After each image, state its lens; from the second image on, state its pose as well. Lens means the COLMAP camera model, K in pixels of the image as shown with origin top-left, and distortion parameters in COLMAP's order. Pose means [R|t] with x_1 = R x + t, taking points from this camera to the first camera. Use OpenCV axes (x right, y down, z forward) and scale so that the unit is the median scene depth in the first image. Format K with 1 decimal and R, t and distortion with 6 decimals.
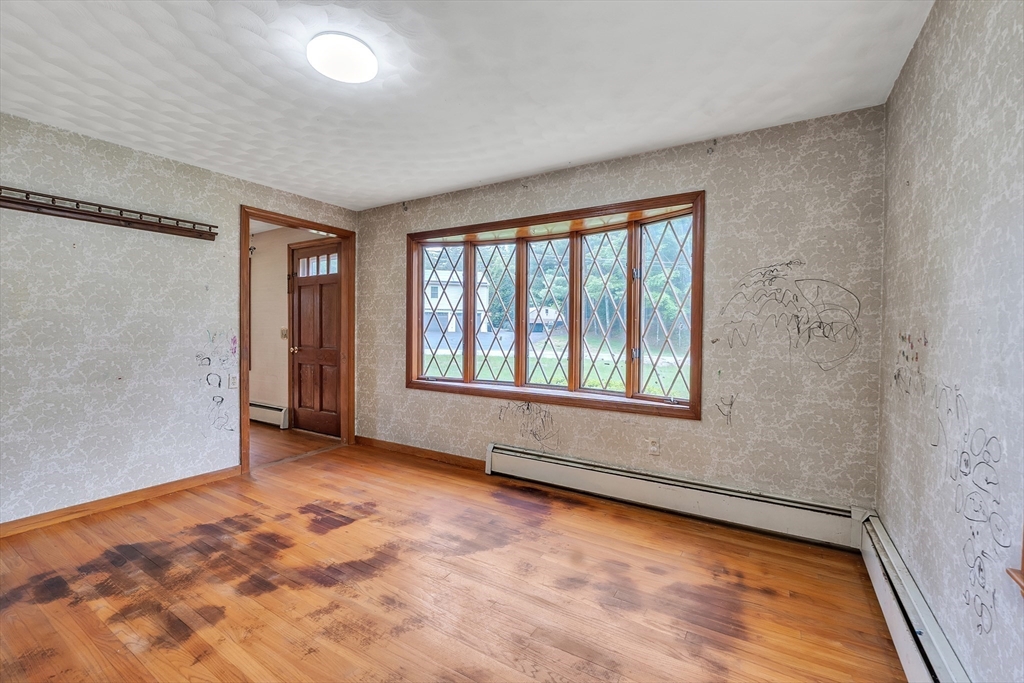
lens RADIAL K [[426.5, 0, 512.0], [0, 426.5, 341.5], [0, 0, 1]] dist [-0.011415, 0.000021]
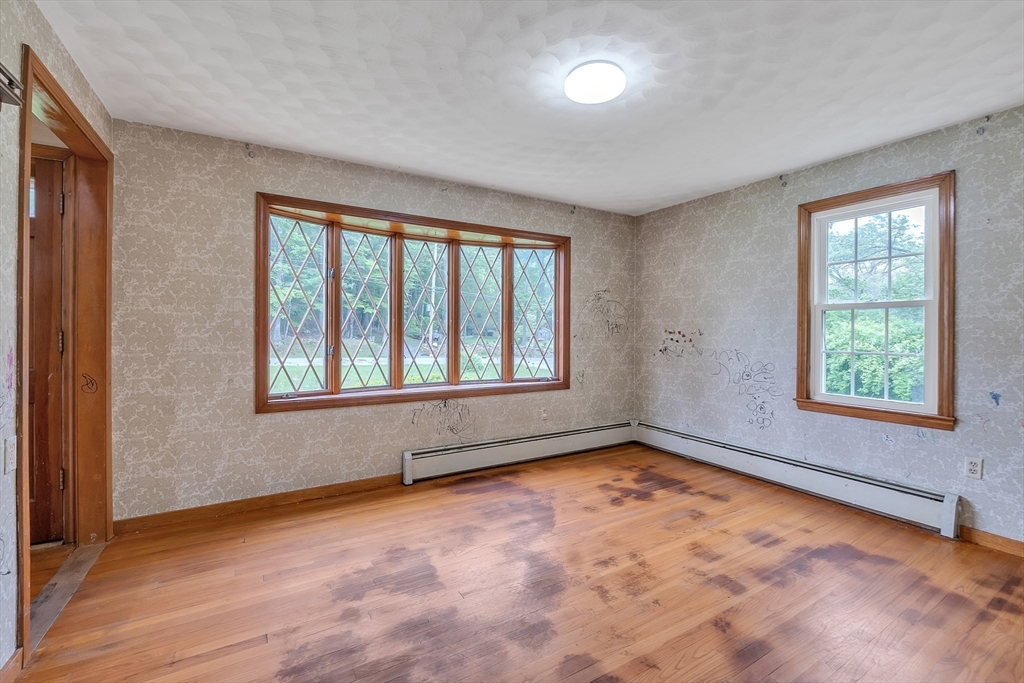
lens RADIAL K [[430.3, 0, 515.8], [0, 430.3, 336.1], [0, 0, 1]] dist [-0.009386, 0.000330]
pose [[0.468679, -0.018844, 0.883167, -0.937034], [0.025229, 0.999650, 0.007941, -0.017298], [-0.883008, 0.018560, 0.468991, 0.424875]]
